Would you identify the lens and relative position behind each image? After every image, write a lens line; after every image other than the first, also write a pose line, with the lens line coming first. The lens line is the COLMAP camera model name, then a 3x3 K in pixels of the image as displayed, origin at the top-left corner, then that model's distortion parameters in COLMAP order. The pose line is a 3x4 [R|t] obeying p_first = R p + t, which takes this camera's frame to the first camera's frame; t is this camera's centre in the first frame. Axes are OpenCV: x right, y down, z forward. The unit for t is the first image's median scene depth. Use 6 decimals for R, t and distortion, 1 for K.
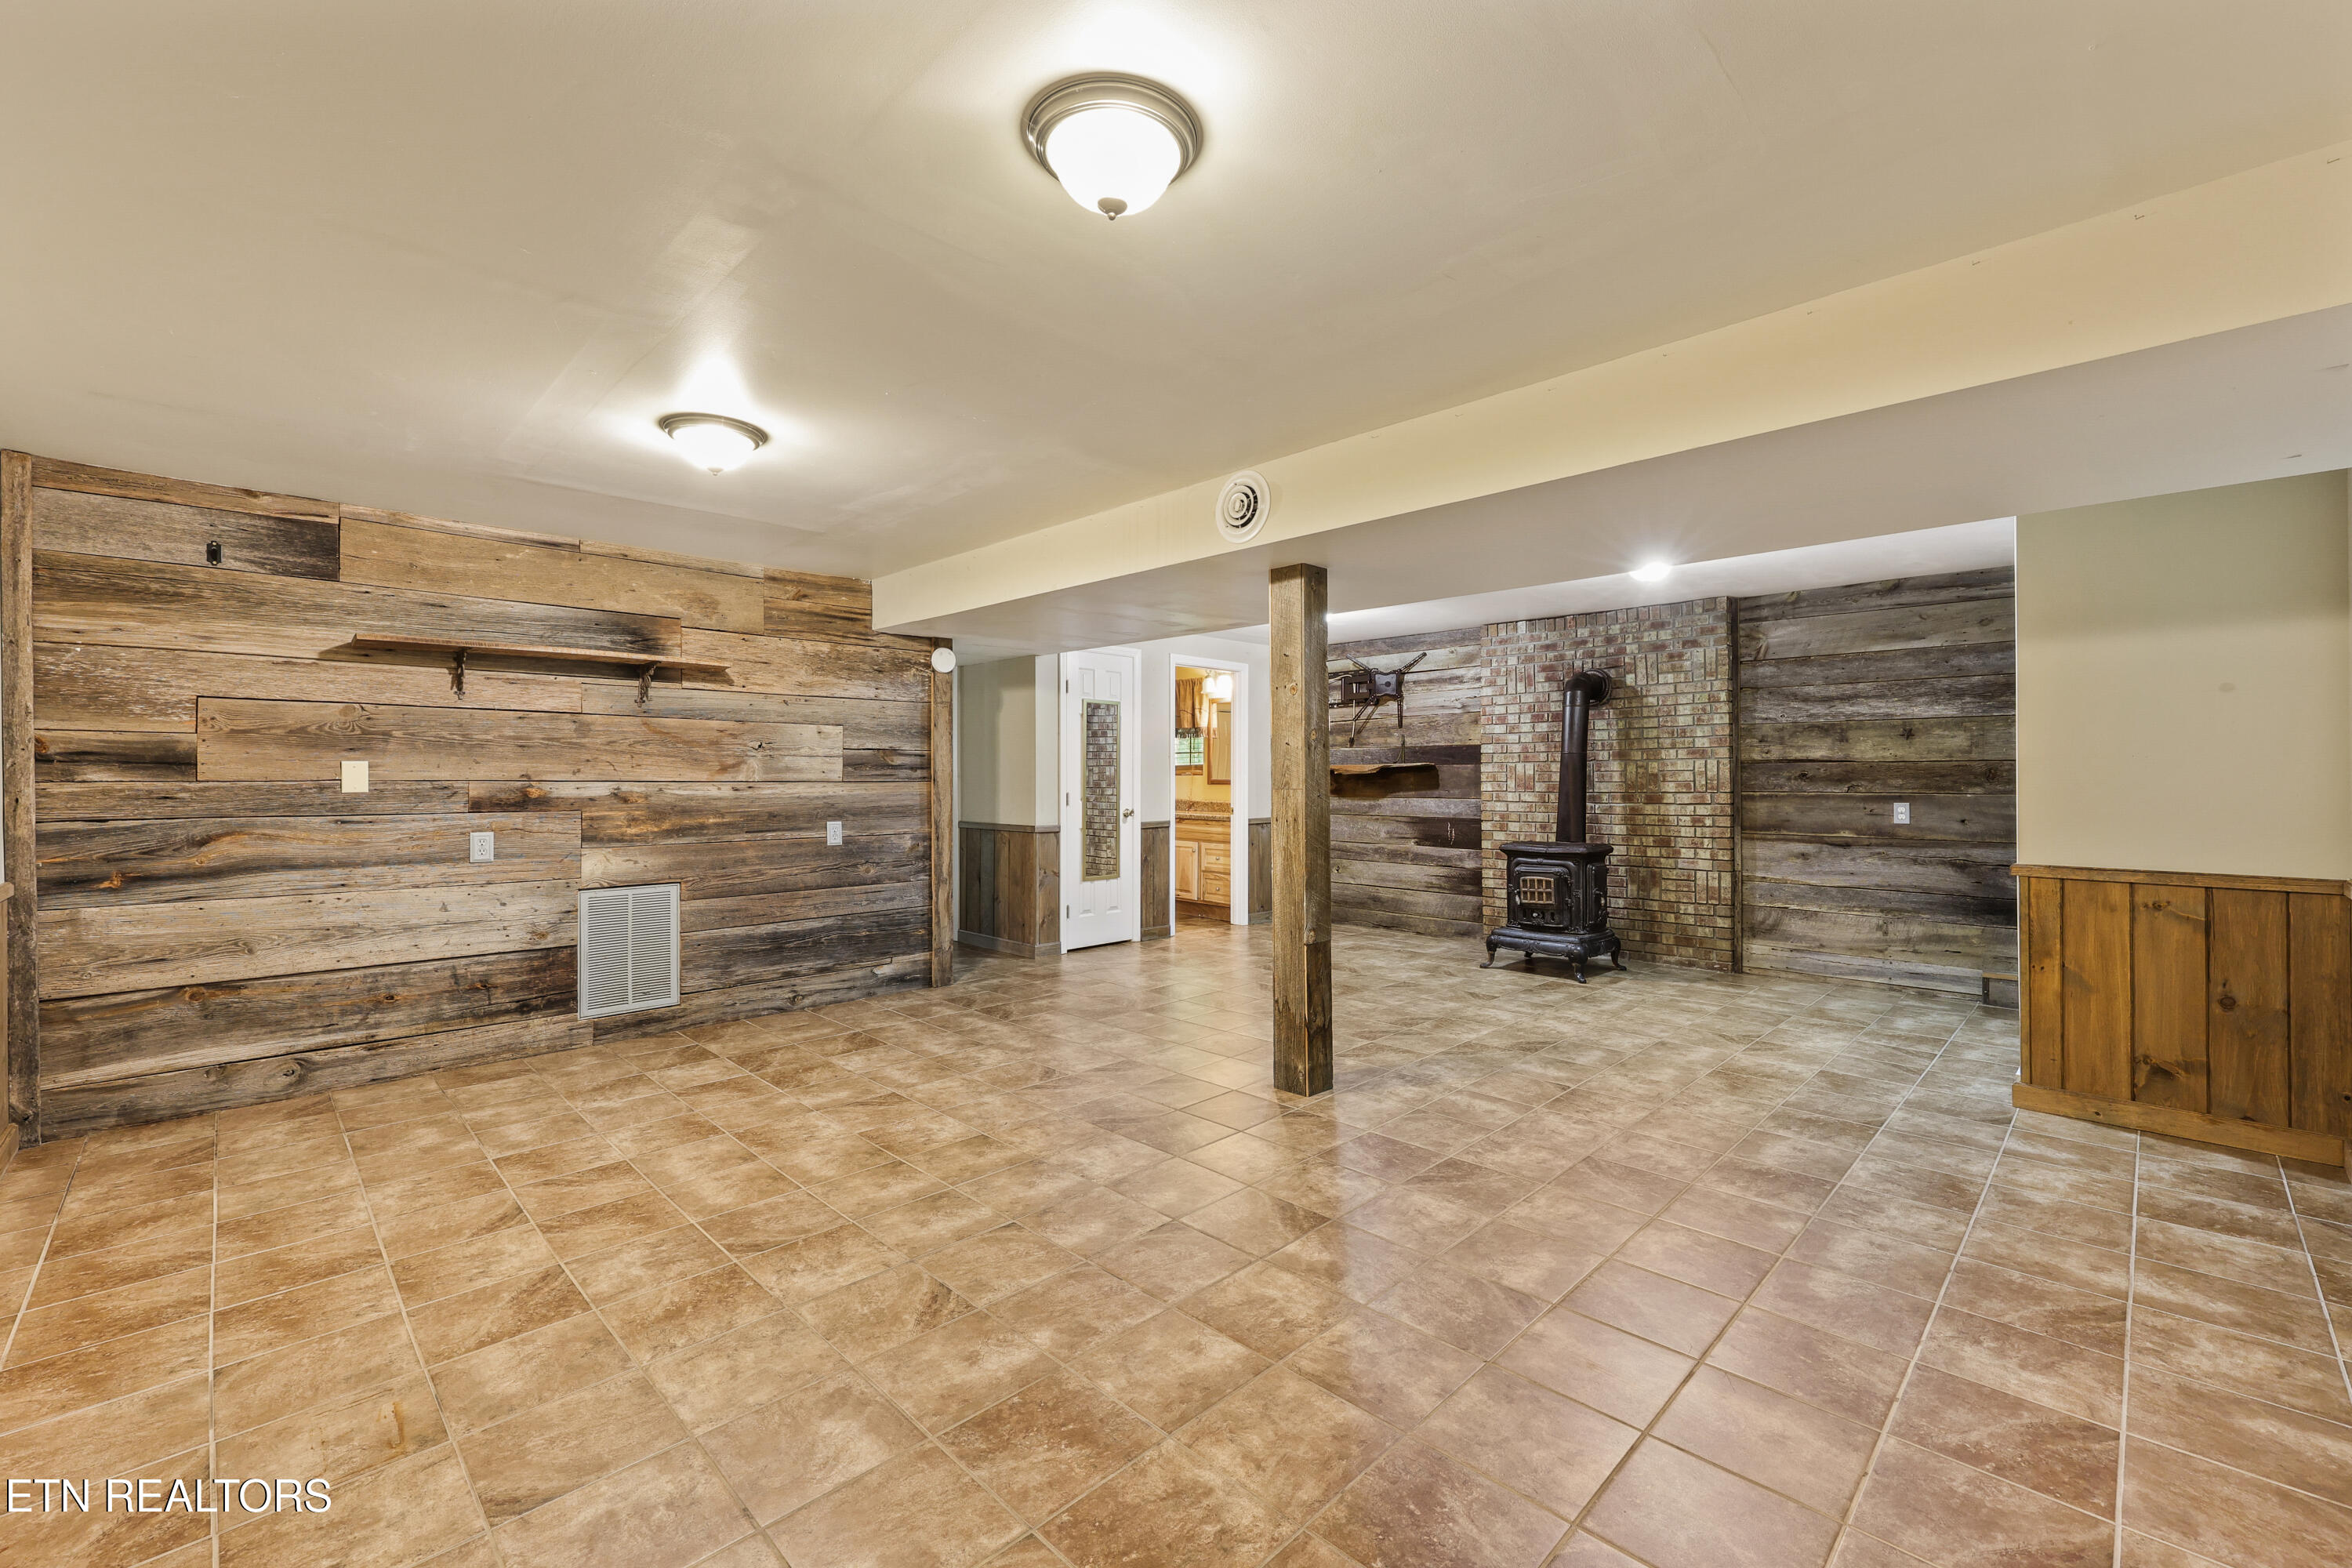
lens RADIAL K [[950.5, 0, 1177.6], [0, 950.5, 775.9], [0, 0, 1]] dist [0.001471, -0.000862]
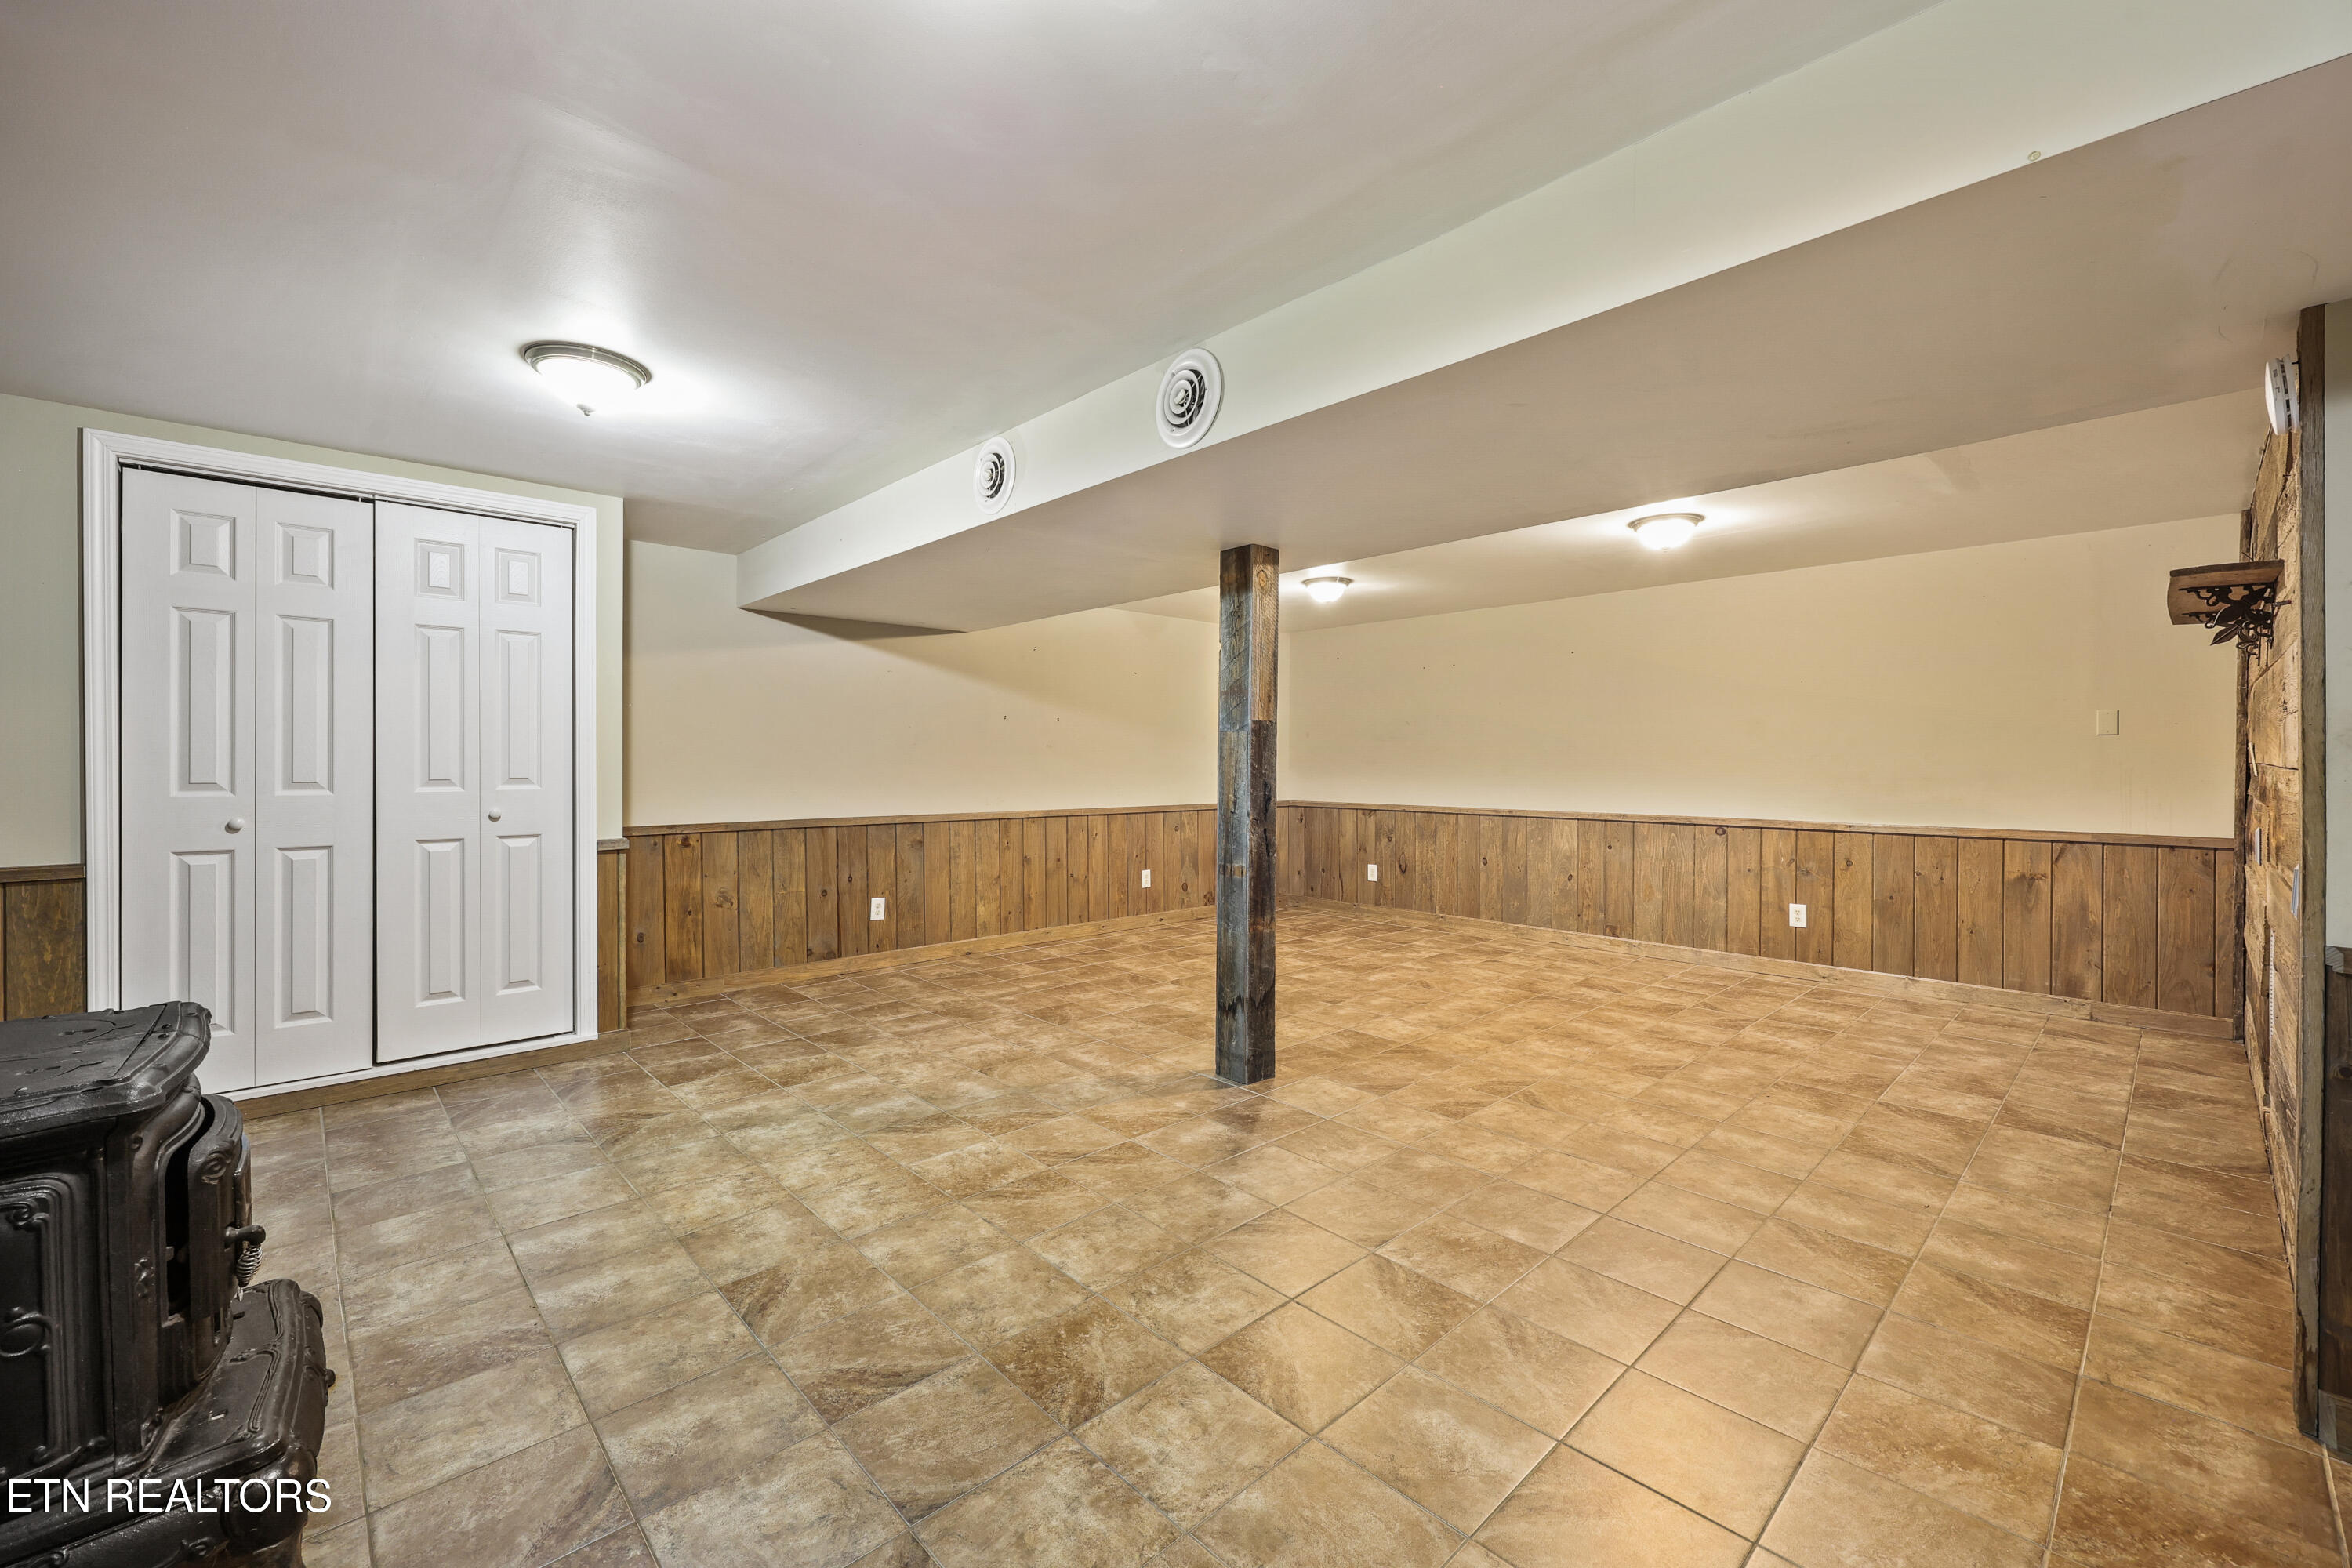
lens RADIAL K [[950.5, 0, 1174.3], [0, 950.5, 769.8], [0, 0, 1]] dist [0.001471, -0.000862]
pose [[-0.999650, 0.003217, 0.026252, 0.176676], [0.003480, 0.999944, 0.009965, 0.000004], [-0.026218, 0.010053, -0.999606, 1.964329]]
